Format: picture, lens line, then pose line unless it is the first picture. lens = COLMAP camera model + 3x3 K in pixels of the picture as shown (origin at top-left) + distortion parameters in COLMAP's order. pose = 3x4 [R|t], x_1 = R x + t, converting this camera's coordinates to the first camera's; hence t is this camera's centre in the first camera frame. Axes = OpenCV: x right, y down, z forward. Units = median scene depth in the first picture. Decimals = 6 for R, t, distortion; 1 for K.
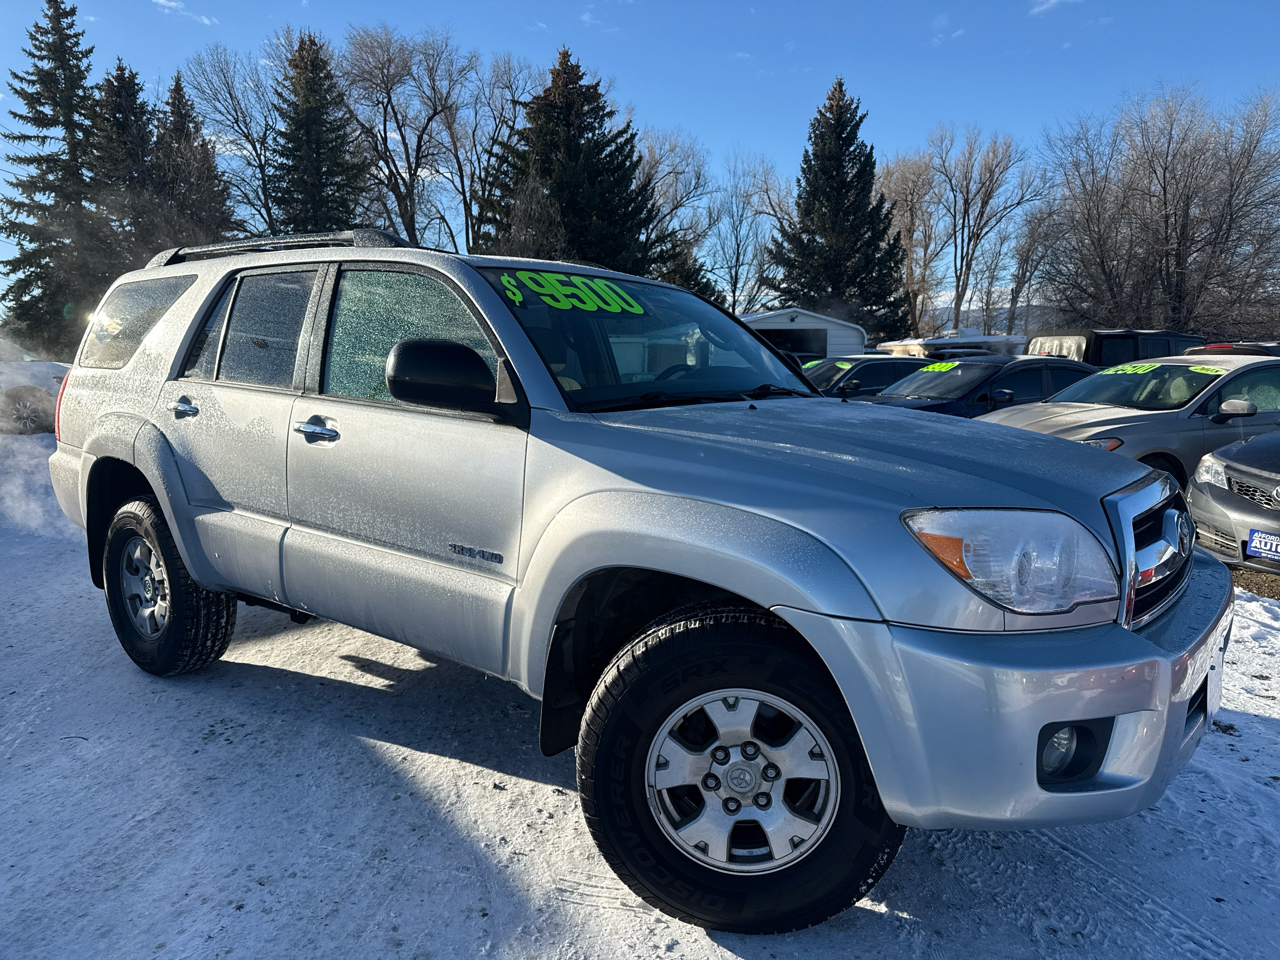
lens RADIAL K [[971.2, 0, 640.0], [0, 971.2, 480.0], [0, 0, 1]] dist [-0.004900, -0.002080]
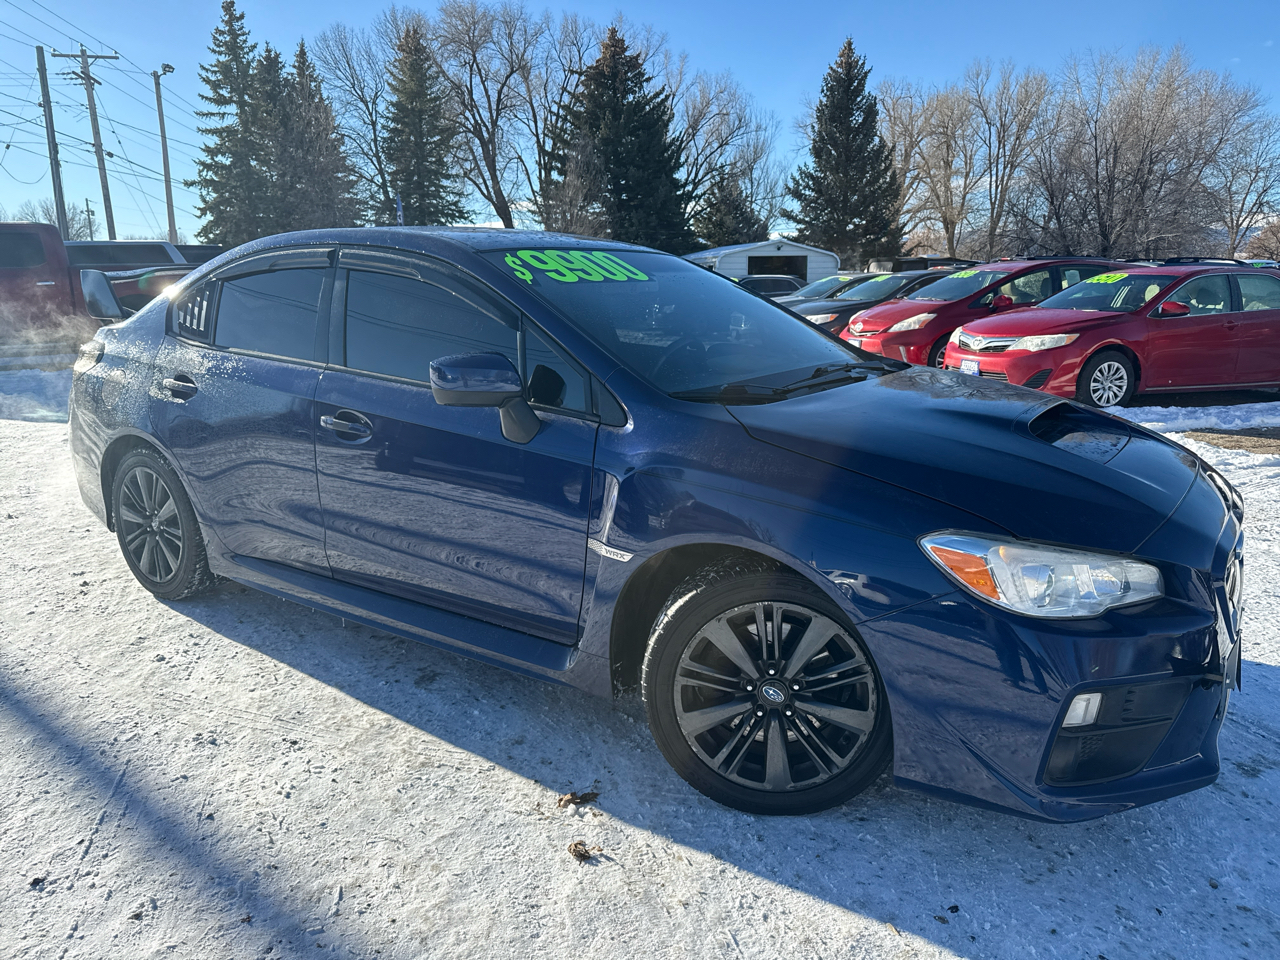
lens RADIAL K [[971.2, 0, 640.0], [0, 971.2, 480.0], [0, 0, 1]] dist [-0.004900, -0.002080]
pose [[0.996196, 0.015757, -0.085708, 0.055186], [-0.009213, 0.997049, 0.076216, 0.030057], [0.086656, -0.075137, 0.993401, -0.207754]]
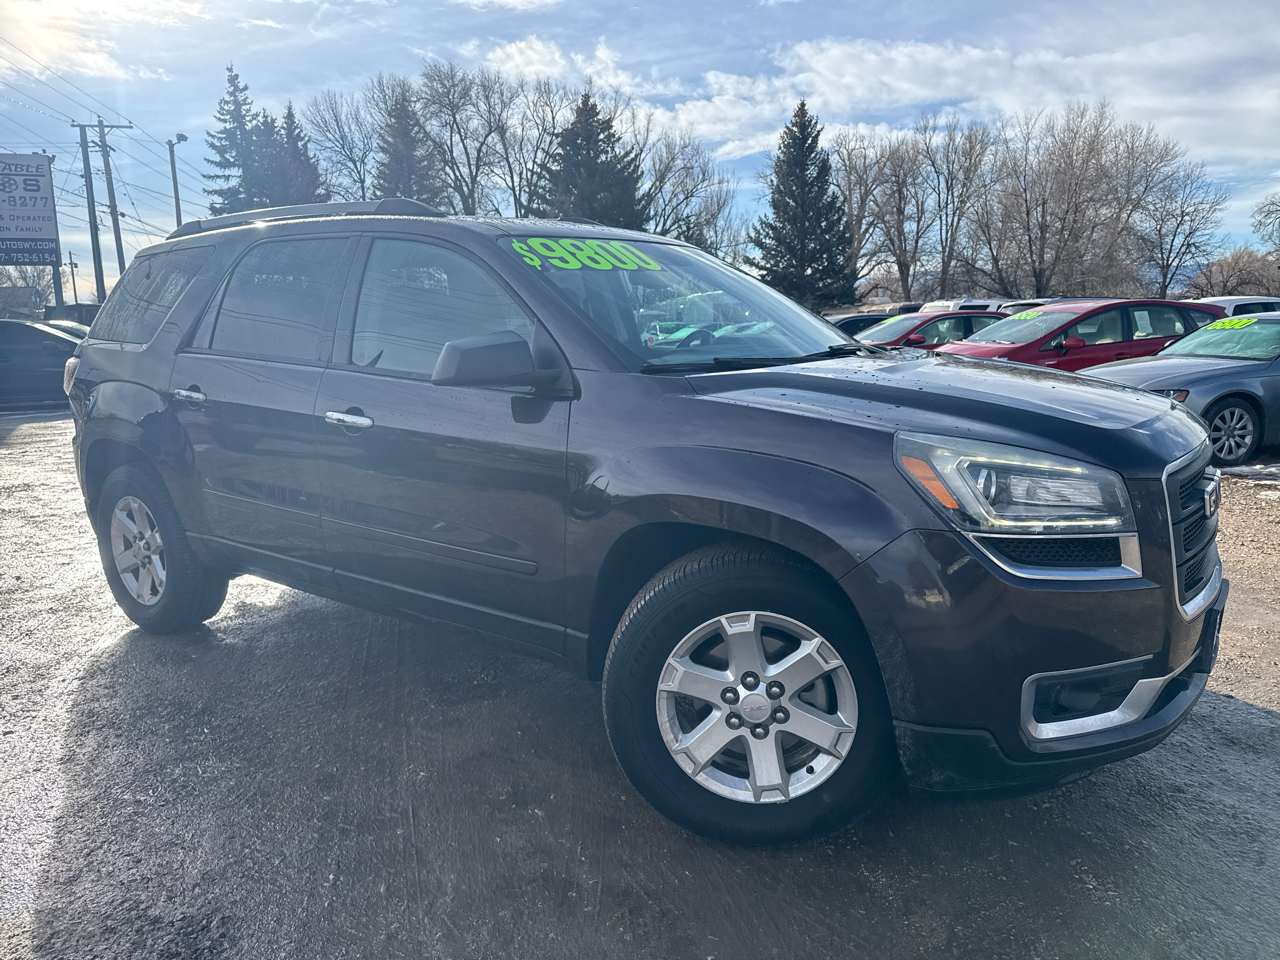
lens RADIAL K [[971.2, 0, 640.0], [0, 971.2, 480.0], [0, 0, 1]] dist [-0.004900, -0.002080]
pose [[0.998401, -0.006147, -0.056192, 0.053556], [0.008064, 0.999391, 0.033956, 0.037833], [0.055949, -0.034355, 0.997842, -0.276054]]
